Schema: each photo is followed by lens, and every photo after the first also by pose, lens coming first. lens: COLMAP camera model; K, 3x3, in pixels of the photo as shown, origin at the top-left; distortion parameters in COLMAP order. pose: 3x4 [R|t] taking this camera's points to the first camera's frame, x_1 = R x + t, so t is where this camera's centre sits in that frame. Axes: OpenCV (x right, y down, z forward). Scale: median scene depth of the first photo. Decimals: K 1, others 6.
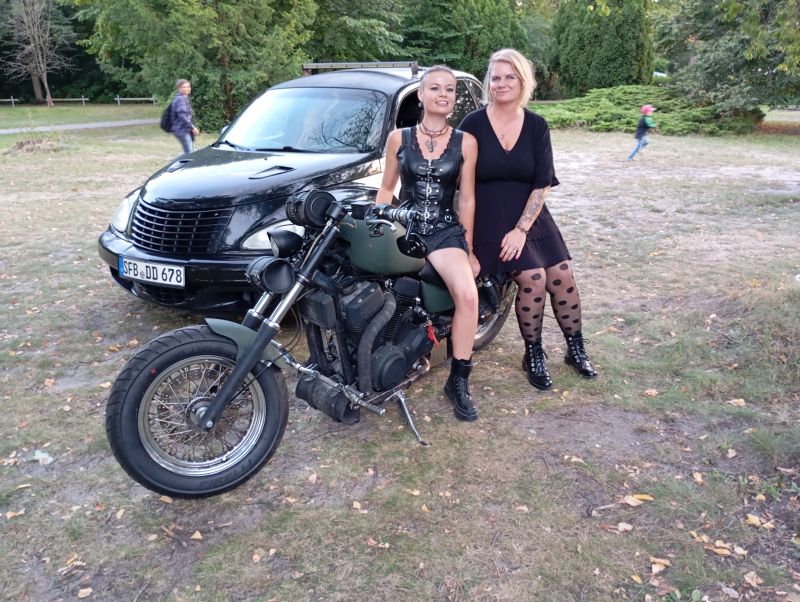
lens RADIAL K [[663.8, 0, 400.5], [0, 663.8, 302.4], [0, 0, 1]] dist [0.053380, -0.045210]
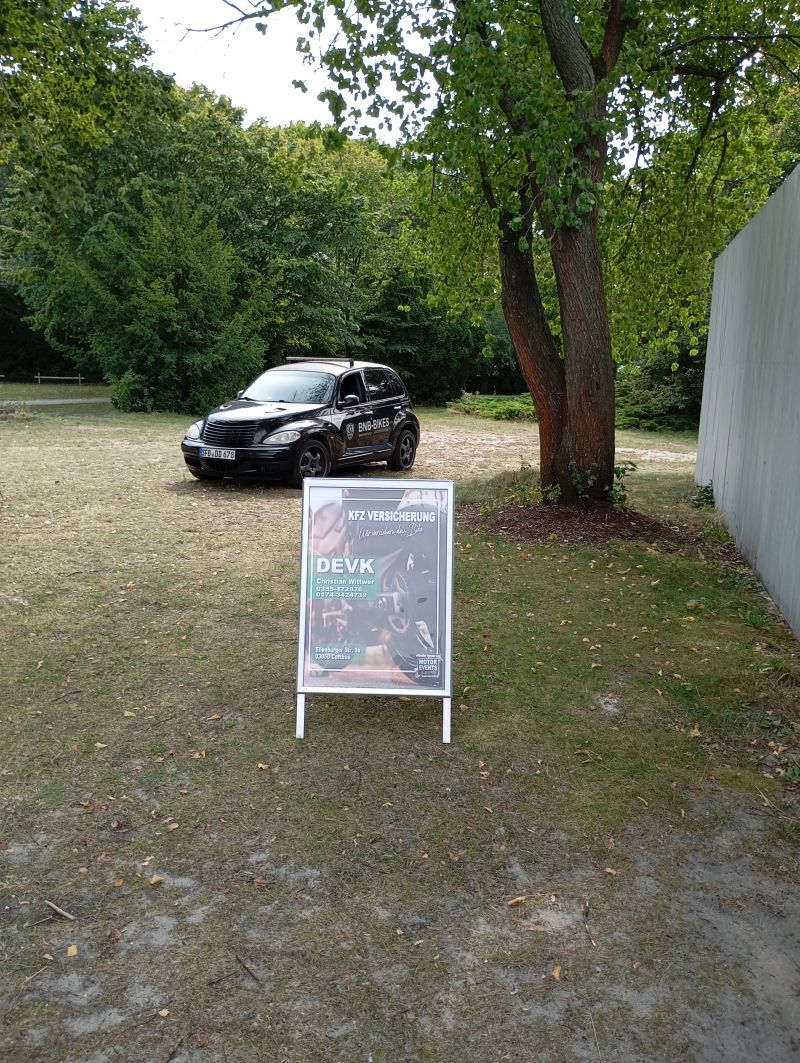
lens RADIAL K [[882.0, 0, 399.0], [0, 882.0, 527.8], [0, 0, 1]] dist [0.053380, -0.045210]
pose [[0.998577, 0.026997, 0.045982, 0.013238], [-0.020192, 0.989589, -0.142501, 0.103920], [-0.049351, 0.141369, 0.988726, -0.315973]]
